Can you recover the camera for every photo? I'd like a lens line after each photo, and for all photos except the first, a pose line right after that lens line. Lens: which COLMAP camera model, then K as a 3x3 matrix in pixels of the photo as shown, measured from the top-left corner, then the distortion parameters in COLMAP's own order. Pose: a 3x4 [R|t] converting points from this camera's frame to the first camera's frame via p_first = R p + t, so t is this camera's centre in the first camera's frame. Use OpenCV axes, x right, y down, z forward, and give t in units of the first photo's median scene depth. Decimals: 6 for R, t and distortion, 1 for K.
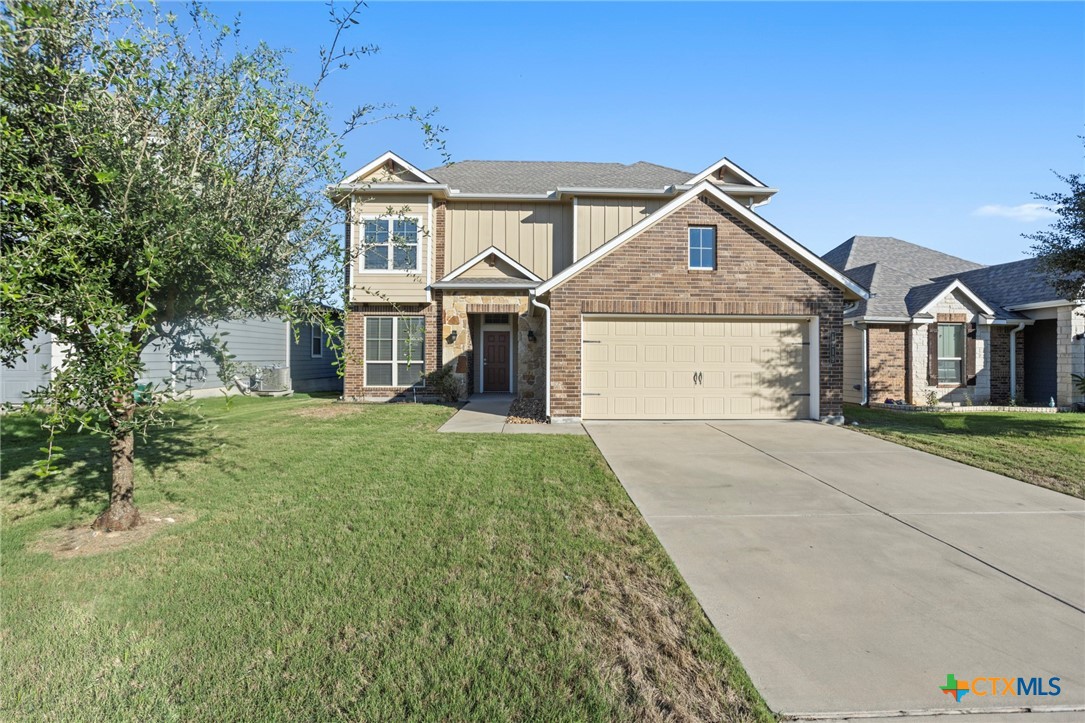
lens RADIAL K [[520.0, 0, 547.4], [0, 520.0, 357.2], [0, 0, 1]] dist [-0.034479, 0.015437]
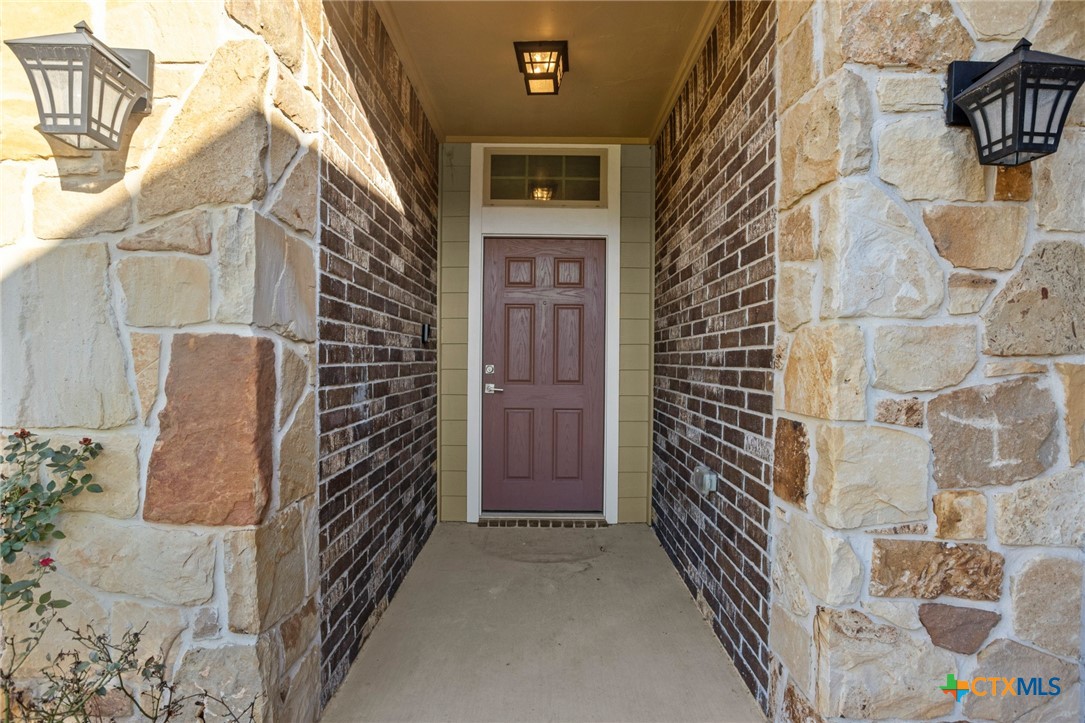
lens RADIAL K [[520.0, 0, 544.9], [0, 520.0, 366.2], [0, 0, 1]] dist [-0.034479, 0.015437]
pose [[0.999286, 0.007265, -0.037086, -0.144449], [-0.006899, 0.999926, 0.009980, 0.002679], [0.037156, -0.009717, 0.999262, 1.271923]]
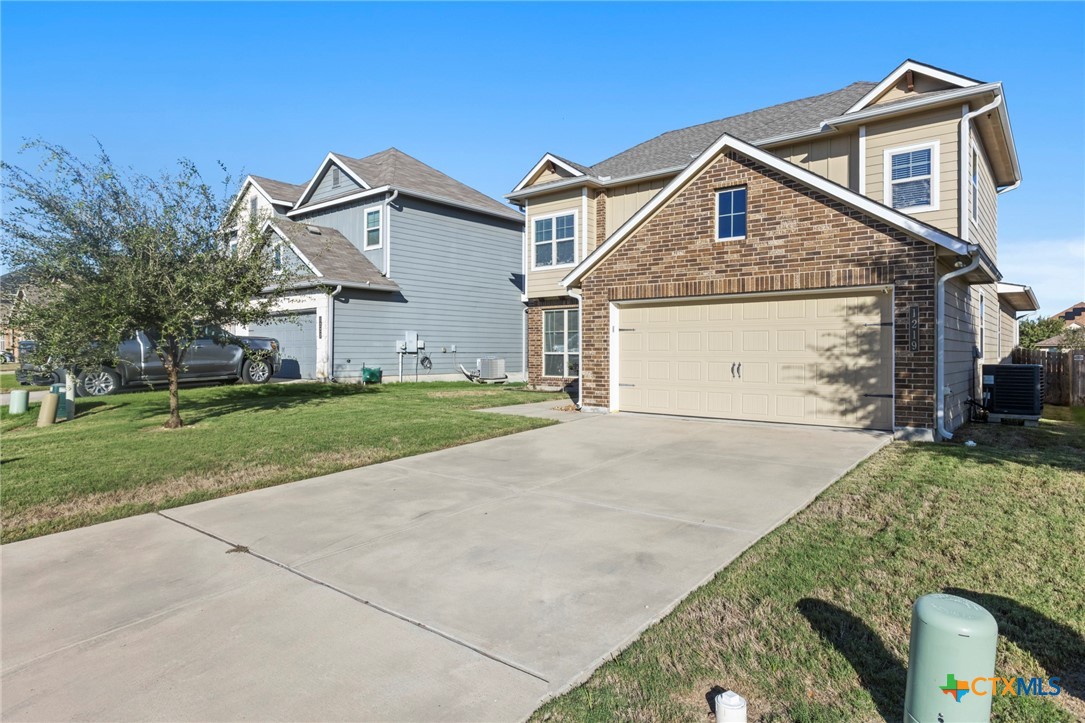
lens RADIAL K [[642.0, 0, 547.2], [0, 642.0, 338.1], [0, 0, 1]] dist [0.061059, 0.000763]
pose [[0.749796, -0.018776, -0.661402, 0.743301], [0.005470, 0.999739, -0.022180, 0.010571], [0.661646, 0.013012, 0.749703, 0.021186]]
